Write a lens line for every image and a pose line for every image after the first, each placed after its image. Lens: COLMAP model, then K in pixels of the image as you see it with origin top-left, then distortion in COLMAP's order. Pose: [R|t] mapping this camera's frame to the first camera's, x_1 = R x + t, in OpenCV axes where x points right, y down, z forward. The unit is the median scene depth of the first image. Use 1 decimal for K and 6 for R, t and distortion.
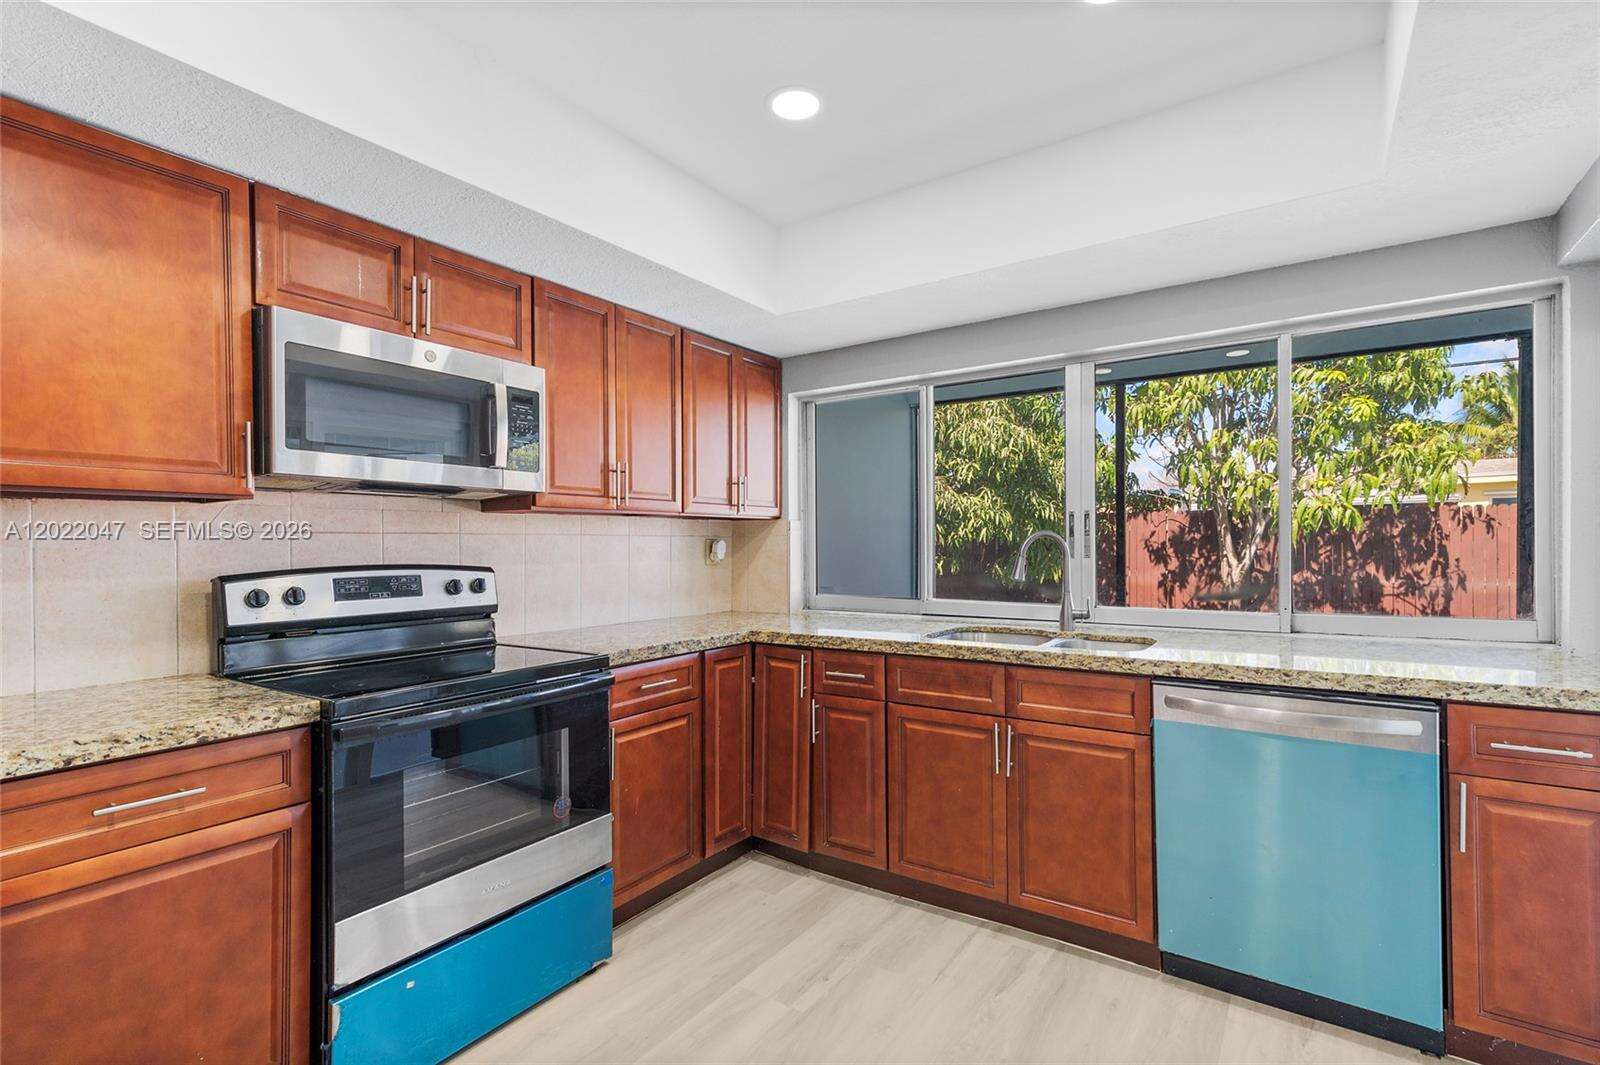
lens RADIAL K [[741.9, 0, 834.9], [0, 741.9, 537.6], [0, 0, 1]] dist [0.011578, -0.001033]
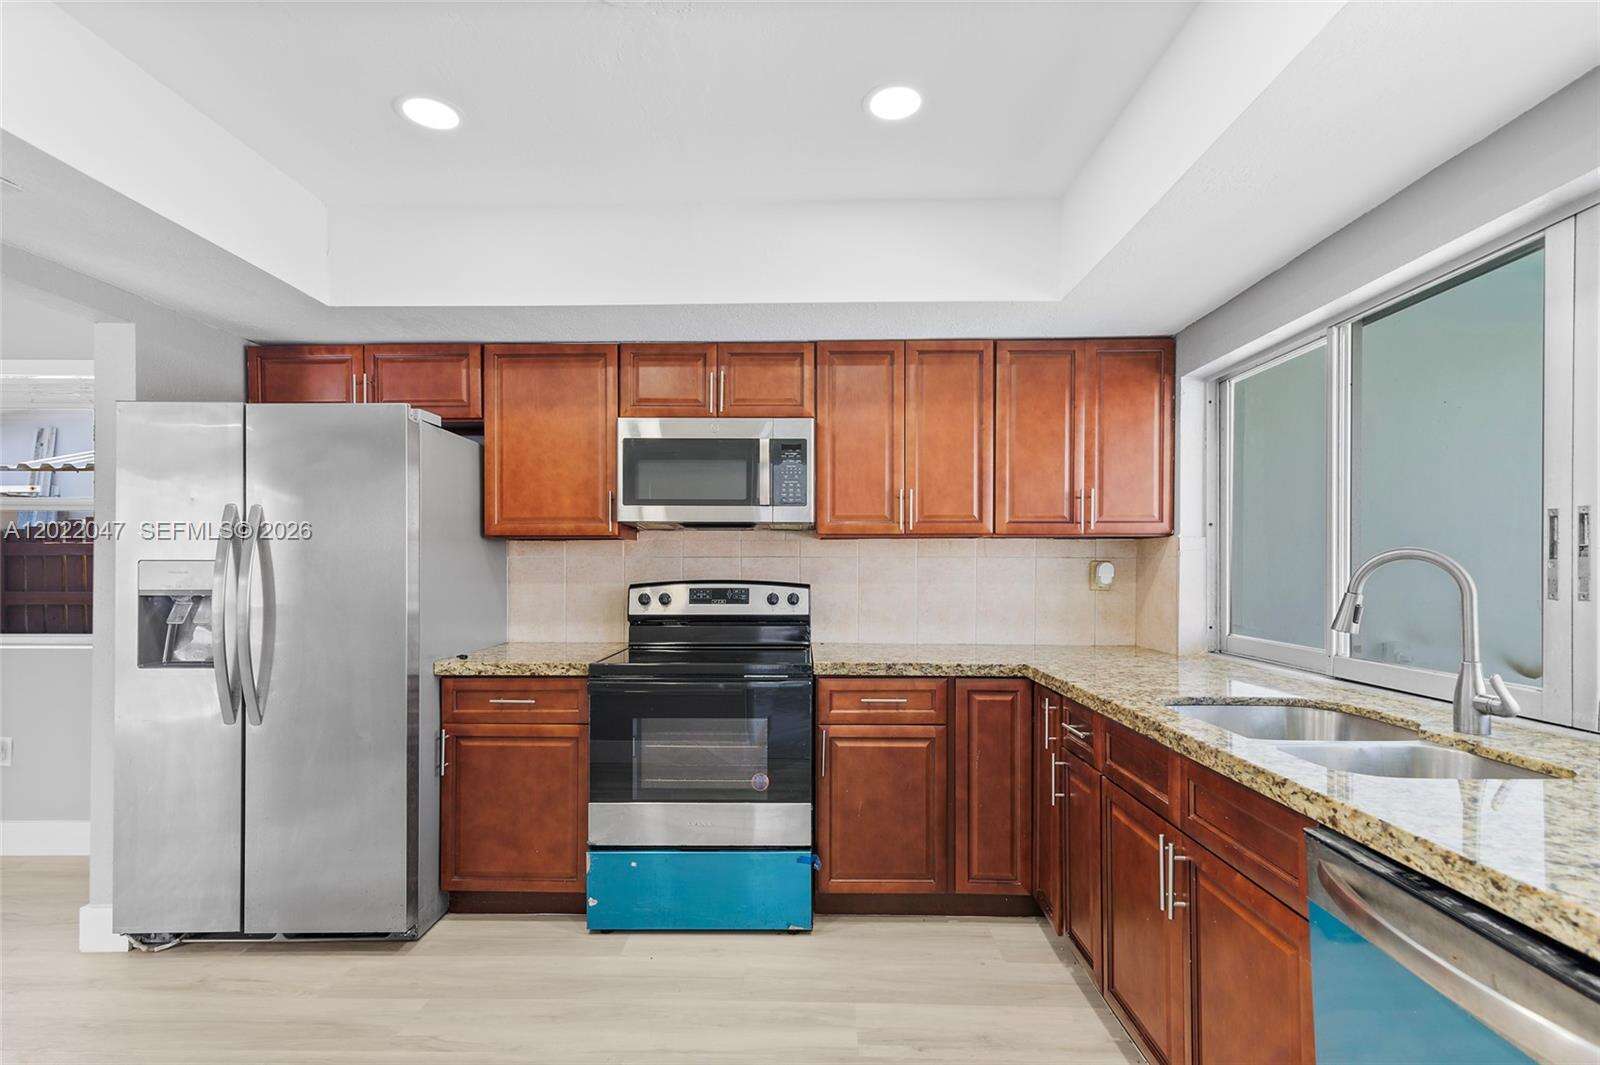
lens RADIAL K [[741.9, 0, 772.9], [0, 741.9, 557.5], [0, 0, 1]] dist [0.011578, -0.001033]
pose [[0.527026, -0.003022, -0.849844, 0.603256], [0.003749, 0.999992, -0.001232, -0.003852], [0.849841, -0.002537, 0.527033, 0.336214]]
